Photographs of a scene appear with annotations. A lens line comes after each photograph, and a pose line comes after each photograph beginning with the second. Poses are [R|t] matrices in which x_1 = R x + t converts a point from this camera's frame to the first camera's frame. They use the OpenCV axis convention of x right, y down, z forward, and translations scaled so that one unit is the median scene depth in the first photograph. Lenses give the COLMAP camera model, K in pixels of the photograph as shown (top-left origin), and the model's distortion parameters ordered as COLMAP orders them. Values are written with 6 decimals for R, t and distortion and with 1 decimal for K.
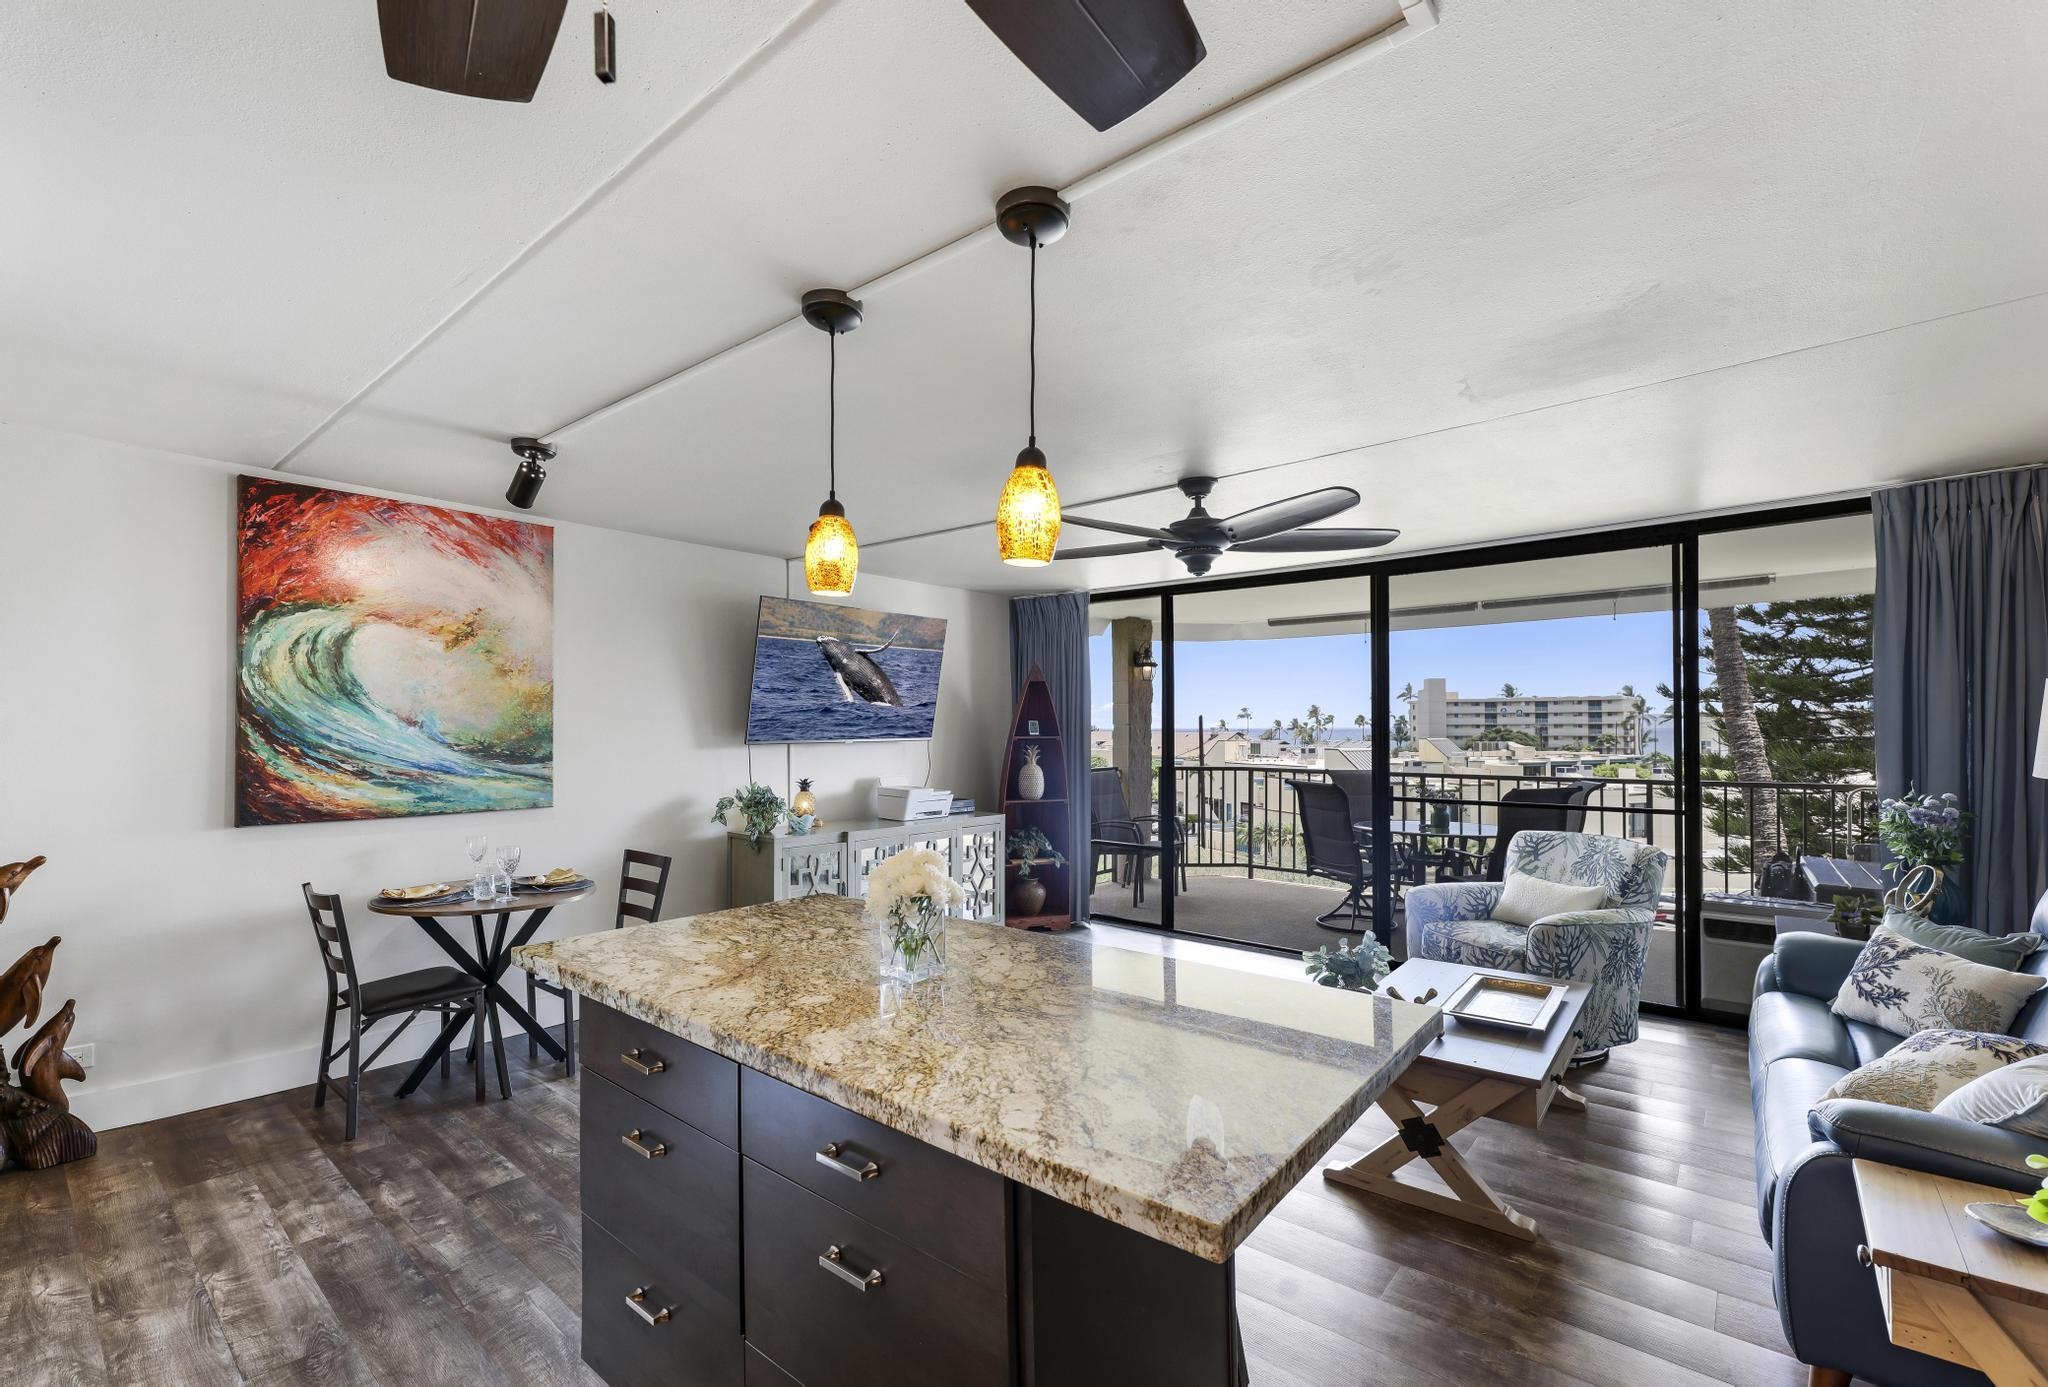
lens RADIAL K [[886.3, 0, 1024.0], [0, 886.3, 693.5], [0, 0, 1]] dist [-0.027181, 0.000053]
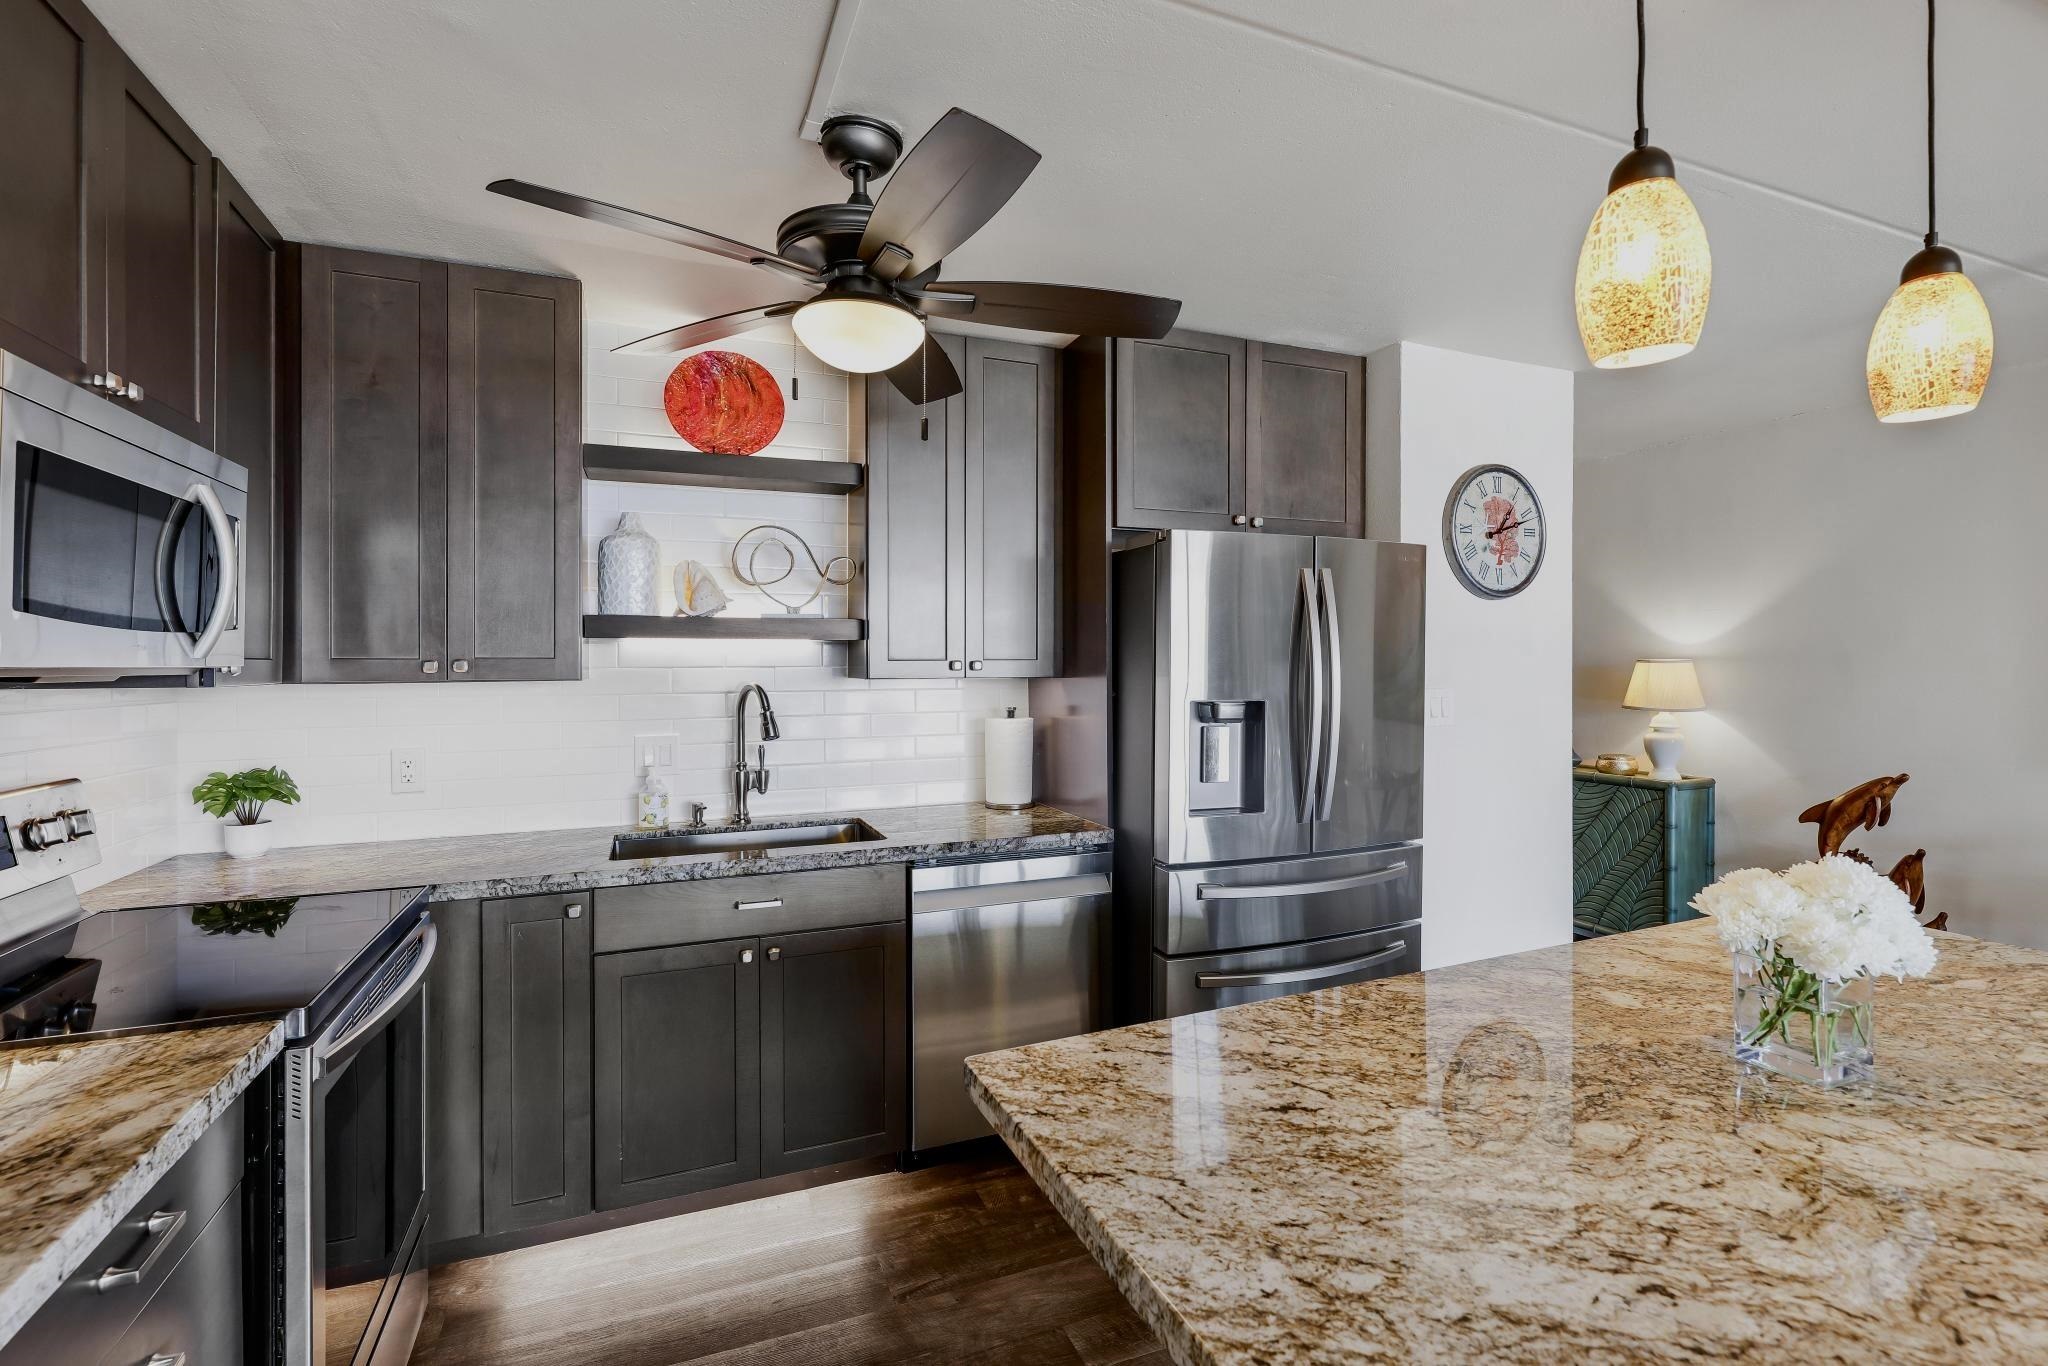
lens RADIAL K [[898.6, 0, 1032.7], [0, 898.6, 662.2], [0, 0, 1]] dist [-0.000871, -0.002903]
pose [[-0.461709, 0.000193, -0.887032, 0.300002], [0.037033, 0.999132, -0.019059, 0.019720], [0.886258, -0.041648, -0.461315, 0.392026]]
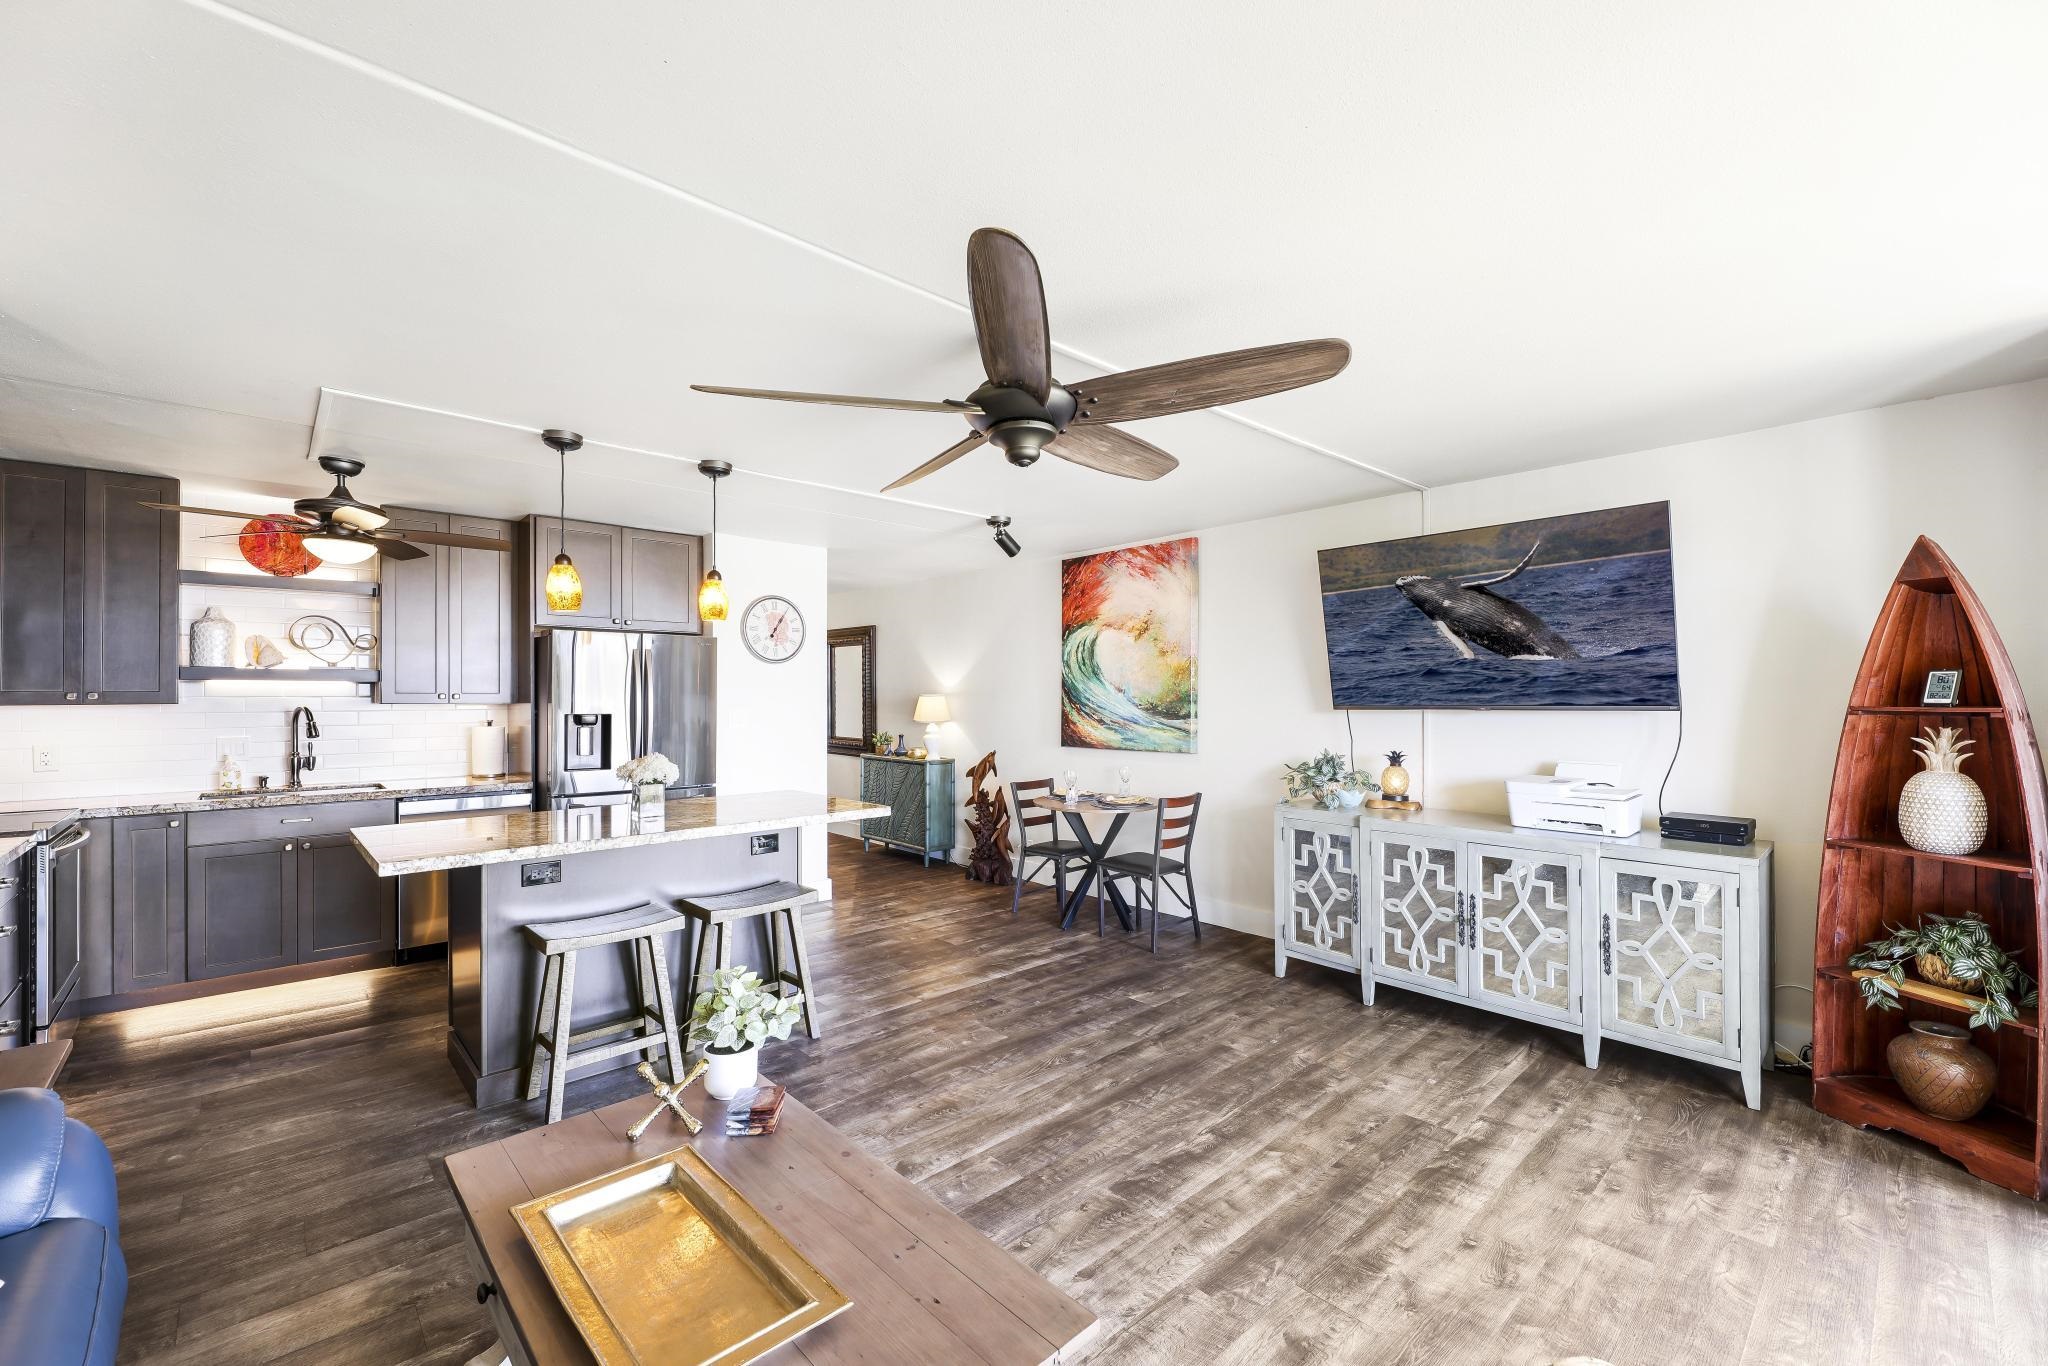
lens RADIAL K [[819.1, 0, 1027.2], [0, 819.1, 695.1], [0, 0, 1]] dist [-0.008631, -0.000562]
pose [[-0.120496, -0.002554, -0.992710, 0.749251], [0.038040, 0.999250, -0.007188, 0.044683], [0.991985, -0.038629, -0.120309, 0.974222]]
